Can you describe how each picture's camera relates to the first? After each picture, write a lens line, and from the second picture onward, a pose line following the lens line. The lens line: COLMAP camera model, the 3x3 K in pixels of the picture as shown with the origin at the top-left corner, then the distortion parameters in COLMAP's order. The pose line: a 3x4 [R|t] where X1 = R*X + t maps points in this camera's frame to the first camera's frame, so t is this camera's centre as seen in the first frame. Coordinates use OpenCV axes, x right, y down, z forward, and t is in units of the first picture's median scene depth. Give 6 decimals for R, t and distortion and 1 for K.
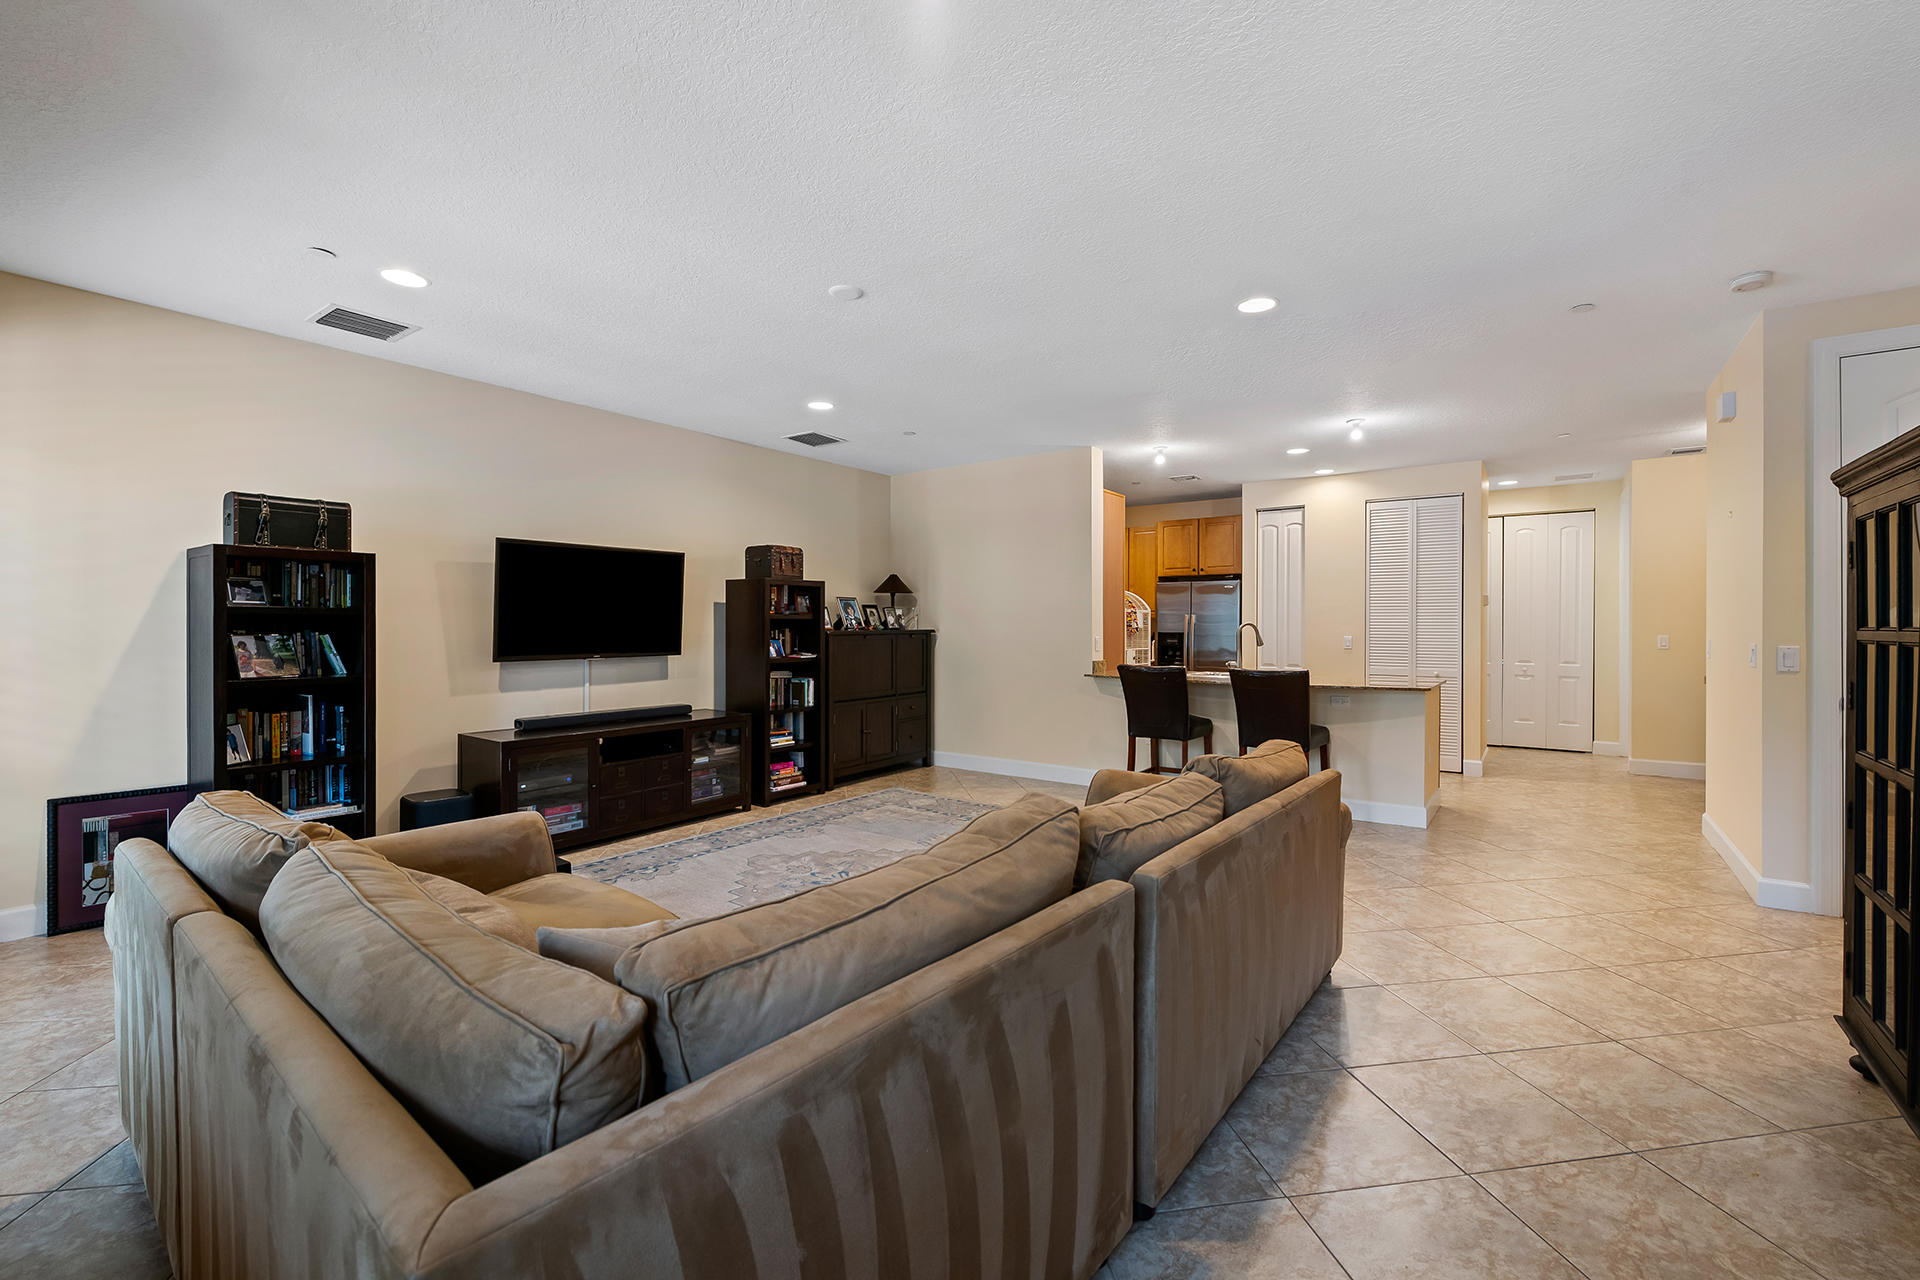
lens RADIAL K [[807.2, 0, 949.2], [0, 807.2, 643.4], [0, 0, 1]] dist [-0.000431, -0.000400]
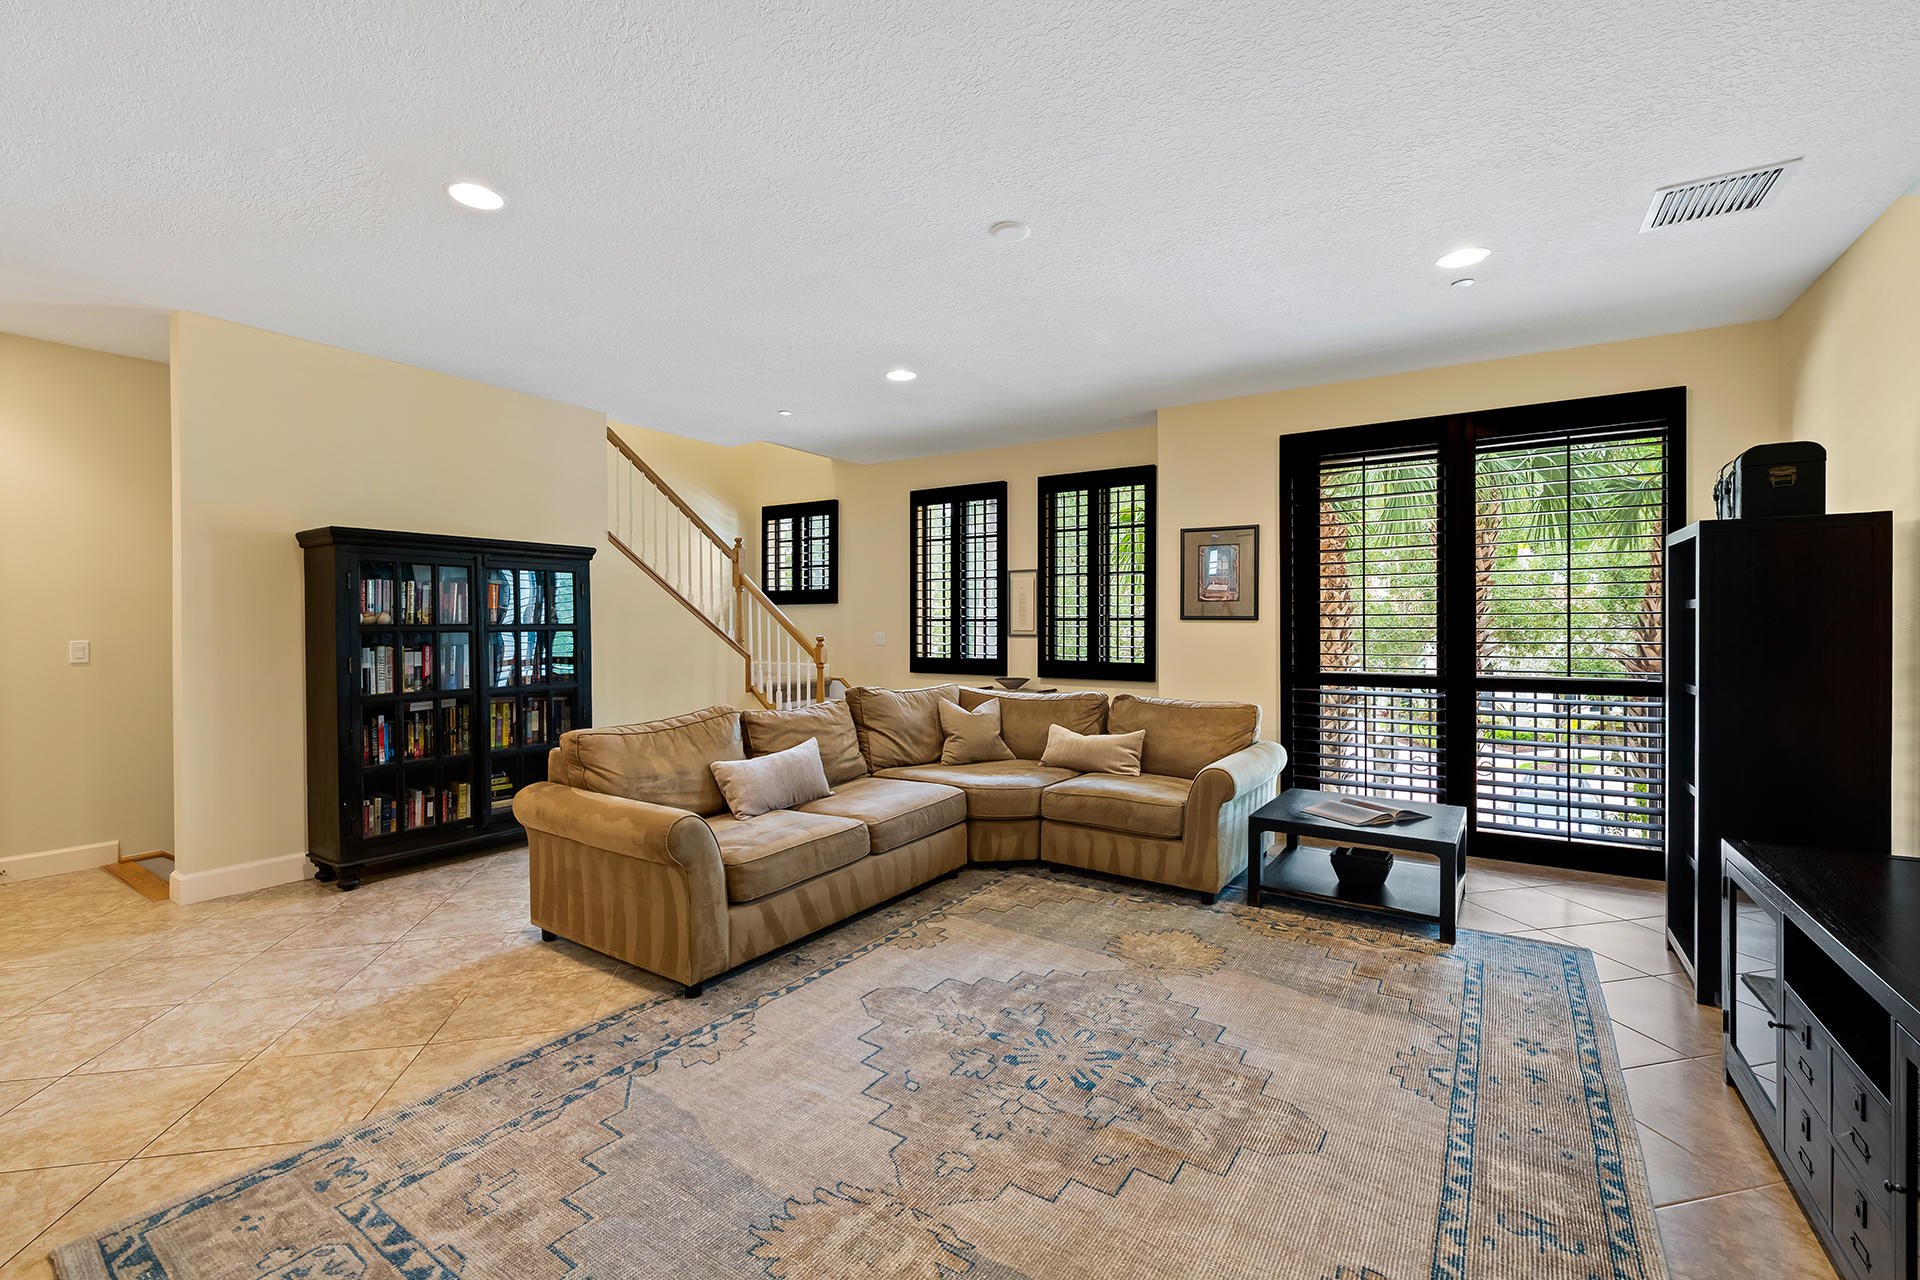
lens RADIAL K [[807.2, 0, 931.2], [0, 807.2, 629.8], [0, 0, 1]] dist [-0.000431, -0.000400]
pose [[-0.999228, 0.000136, -0.039281, -0.006680], [-0.001236, 0.999390, 0.034905, -0.033423], [0.039262, 0.034927, -0.998618, 1.377517]]
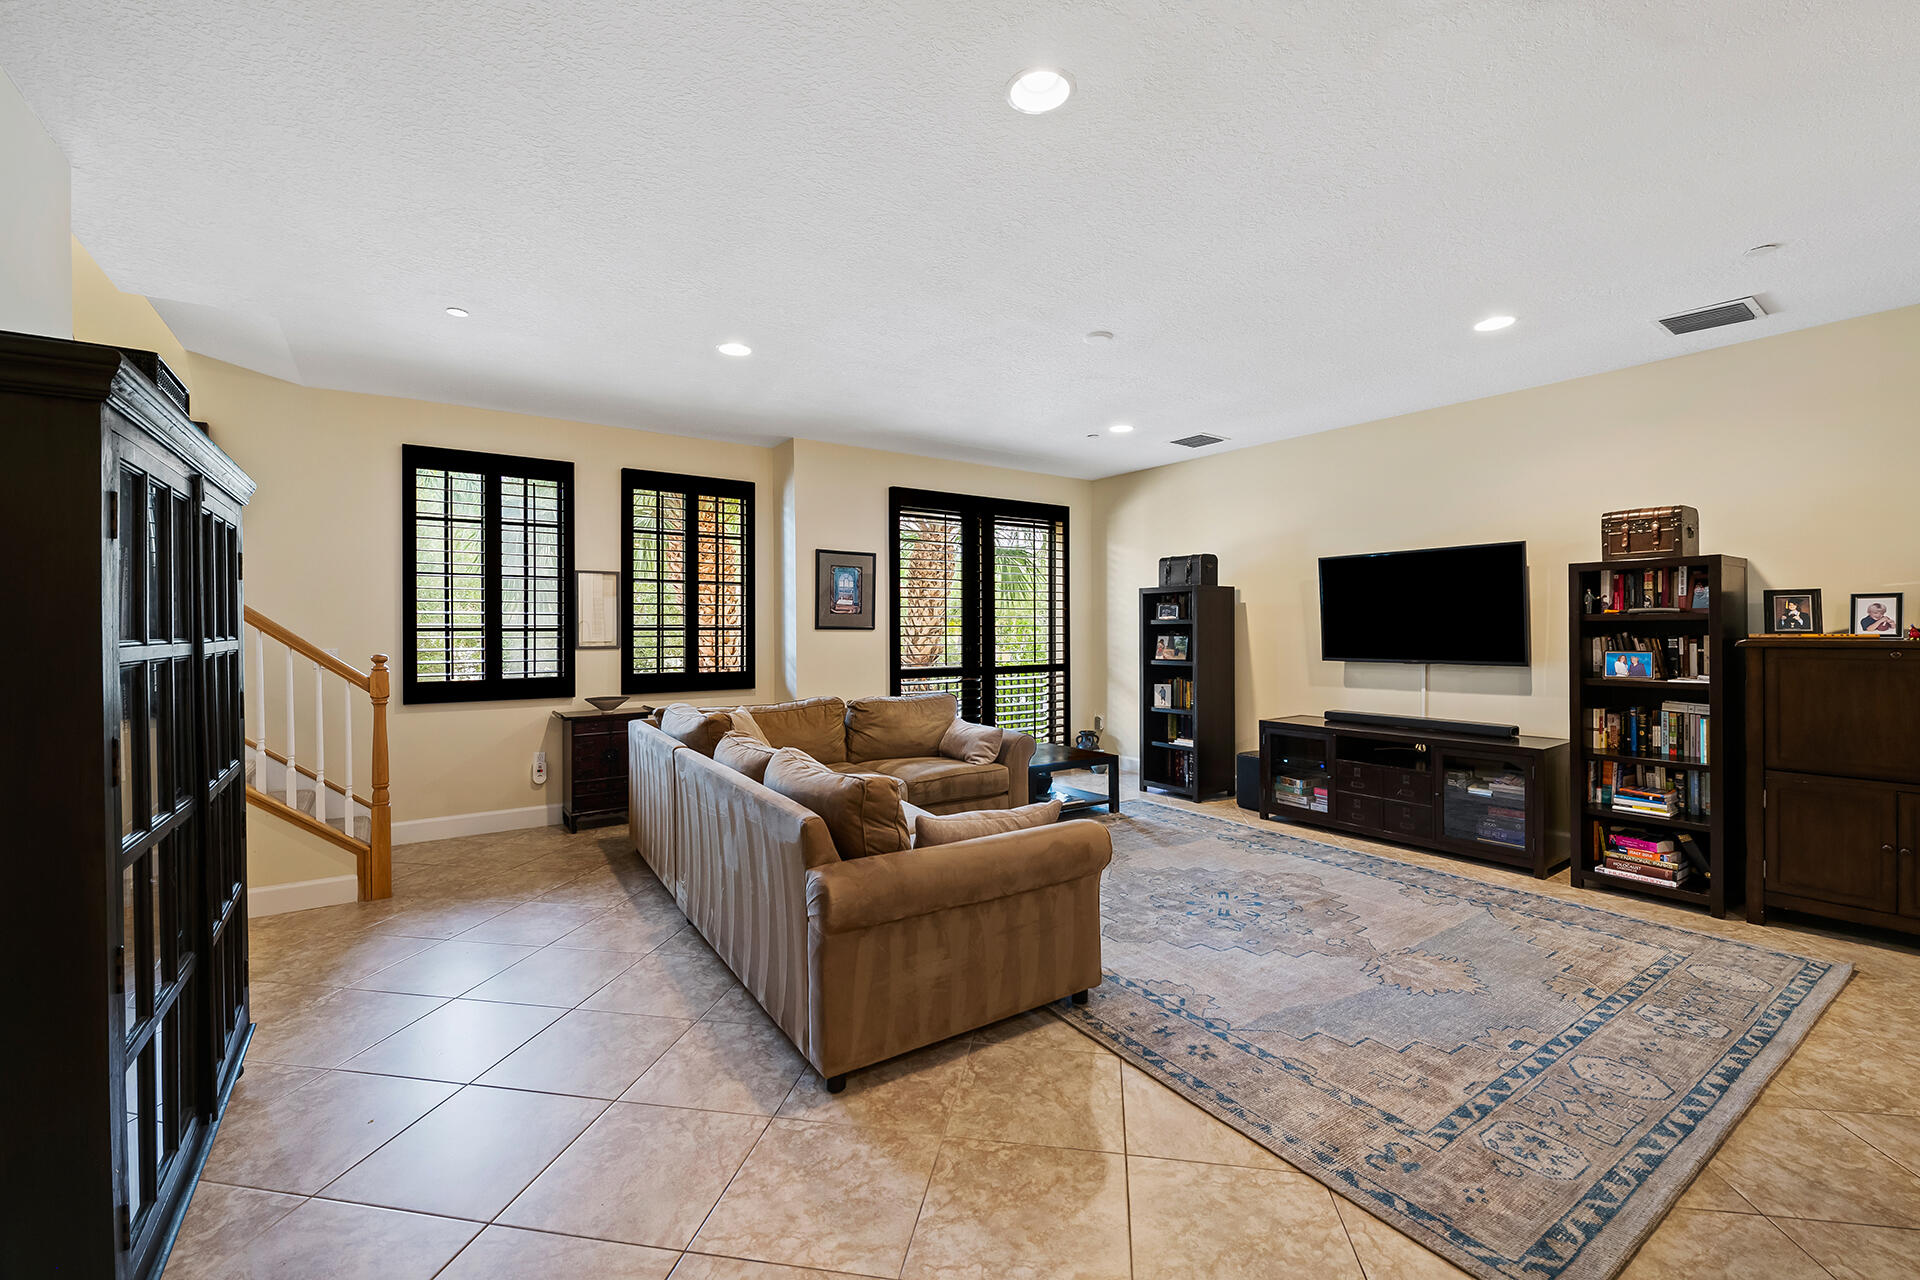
lens RADIAL K [[807.2, 0, 976.4], [0, 807.2, 622.3], [0, 0, 1]] dist [-0.000431, -0.000400]
pose [[-0.316750, -0.011317, -0.948441, 0.748964], [-0.020514, 0.999777, -0.005079, -0.017600], [0.948287, 0.017847, -0.316912, 0.889820]]
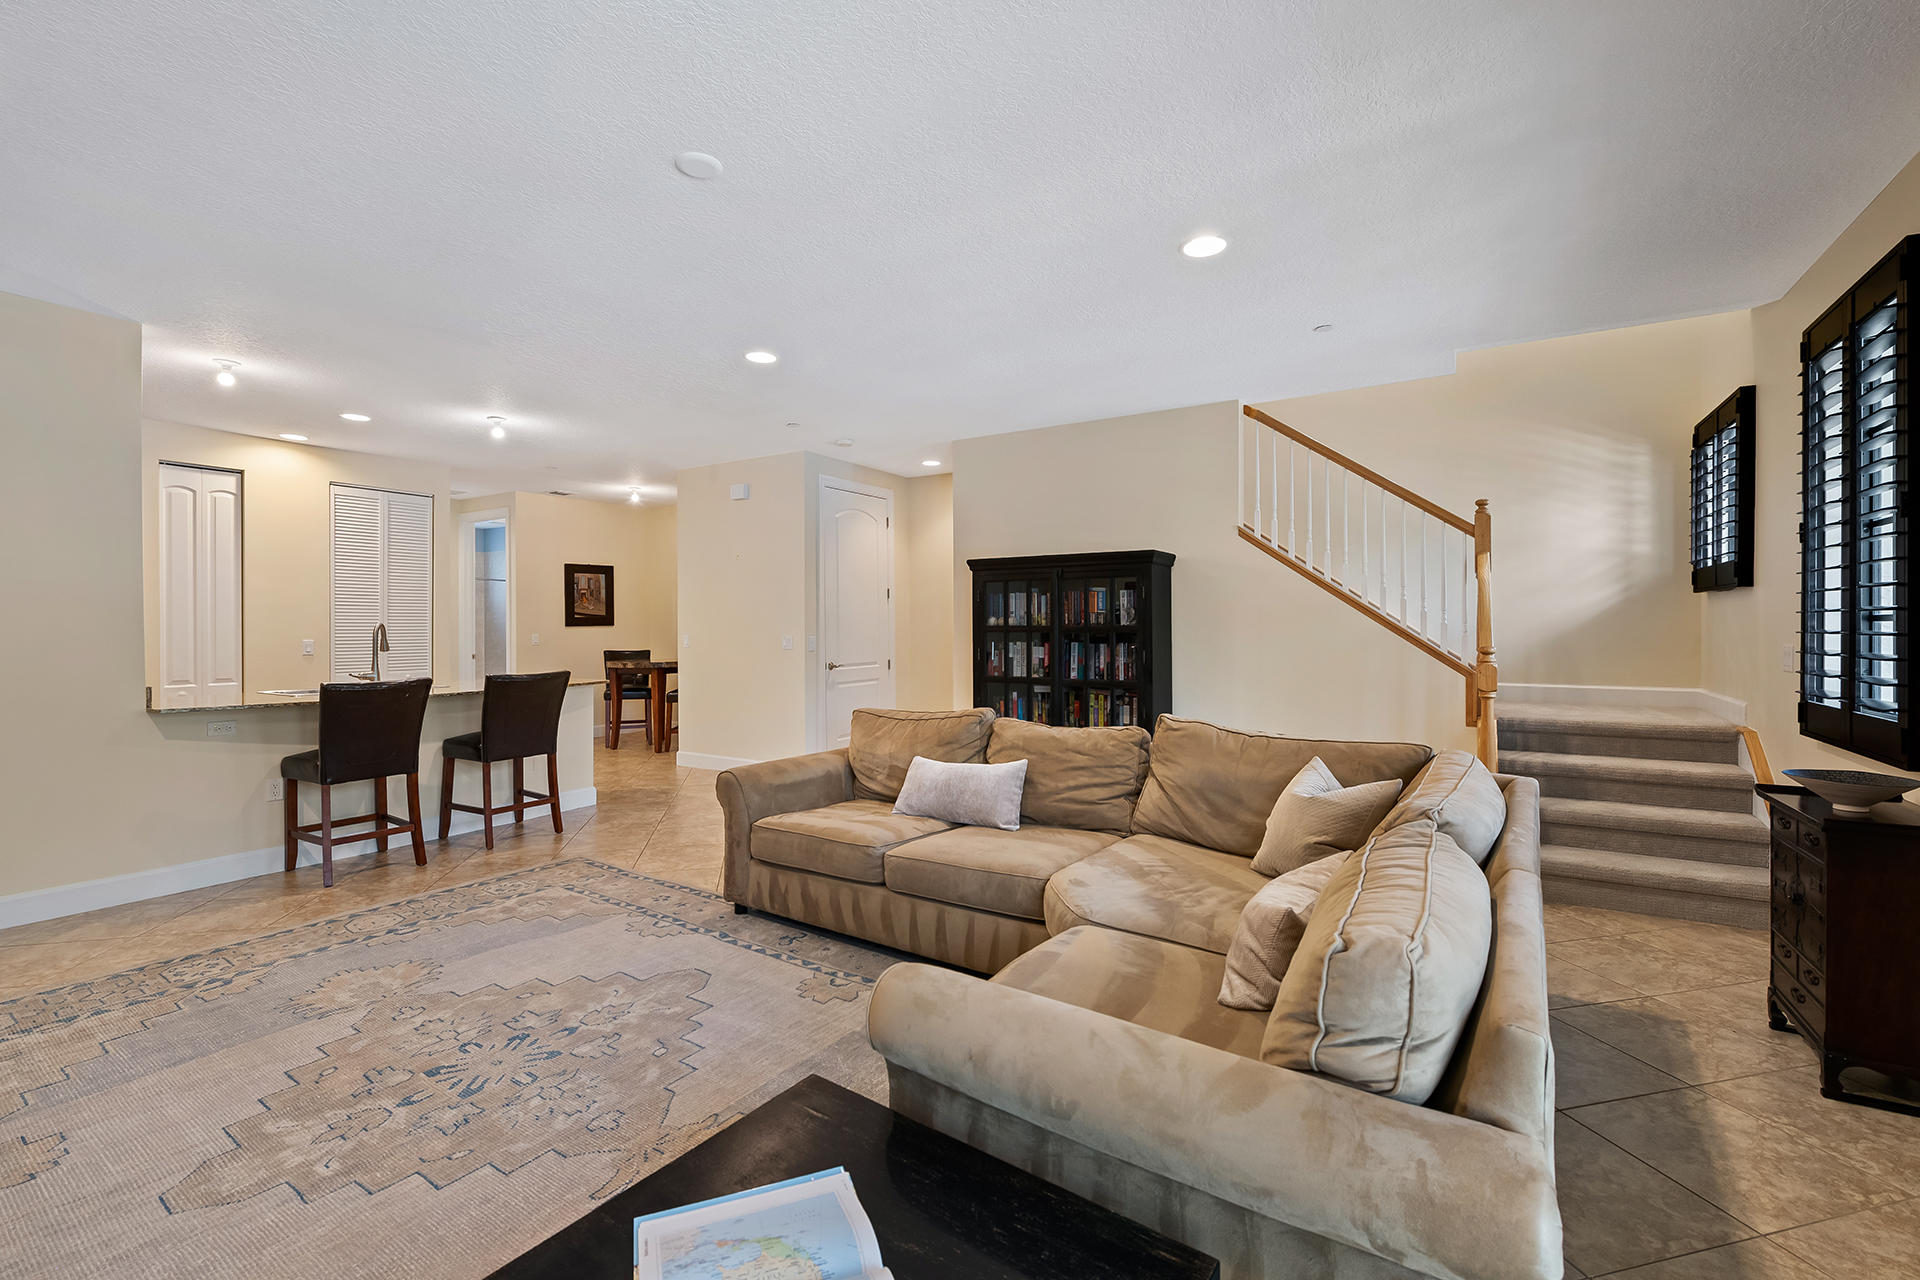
lens RADIAL K [[807.2, 0, 1000.1], [0, 807.2, 629.3], [0, 0, 1]] dist [-0.000431, -0.000400]
pose [[-0.095664, -0.009924, 0.995364, -0.654119], [0.026202, 0.999579, 0.012484, -0.017100], [-0.995069, 0.027275, -0.095364, 0.593488]]
